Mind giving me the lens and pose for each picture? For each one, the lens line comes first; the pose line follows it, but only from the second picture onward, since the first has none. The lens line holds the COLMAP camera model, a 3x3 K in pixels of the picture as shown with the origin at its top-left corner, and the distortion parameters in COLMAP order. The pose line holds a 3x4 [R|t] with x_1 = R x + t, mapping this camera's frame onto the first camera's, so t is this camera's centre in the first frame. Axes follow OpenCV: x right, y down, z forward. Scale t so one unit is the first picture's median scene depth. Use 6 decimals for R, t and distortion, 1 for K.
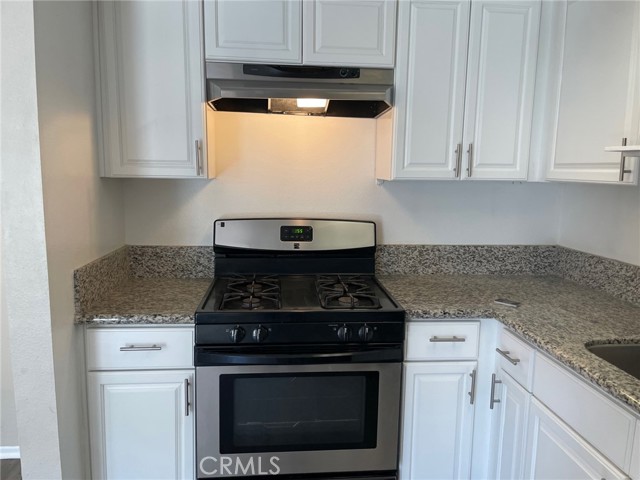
lens RADIAL K [[492.2, 0, 322.9], [0, 492.2, 240.8], [0, 0, 1]] dist [0.043705, -0.038304]
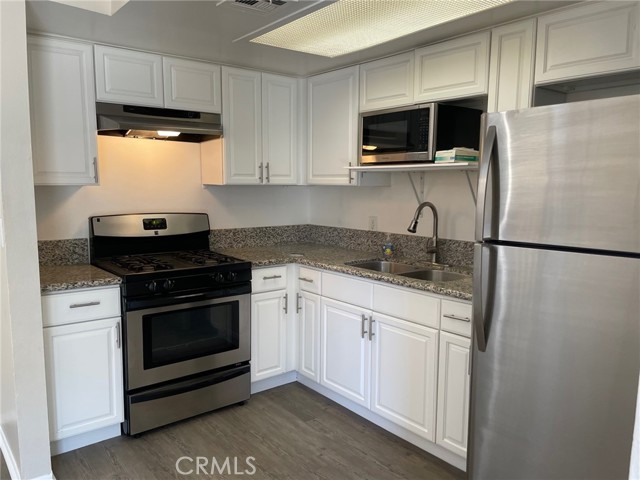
lens RADIAL K [[492.2, 0, 318.4], [0, 492.2, 240.5], [0, 0, 1]] dist [0.043705, -0.038304]
pose [[0.837996, -0.073351, 0.540725, -0.468074], [0.083702, 0.996476, 0.005456, 0.068393], [-0.539219, 0.040687, 0.841182, -0.466380]]
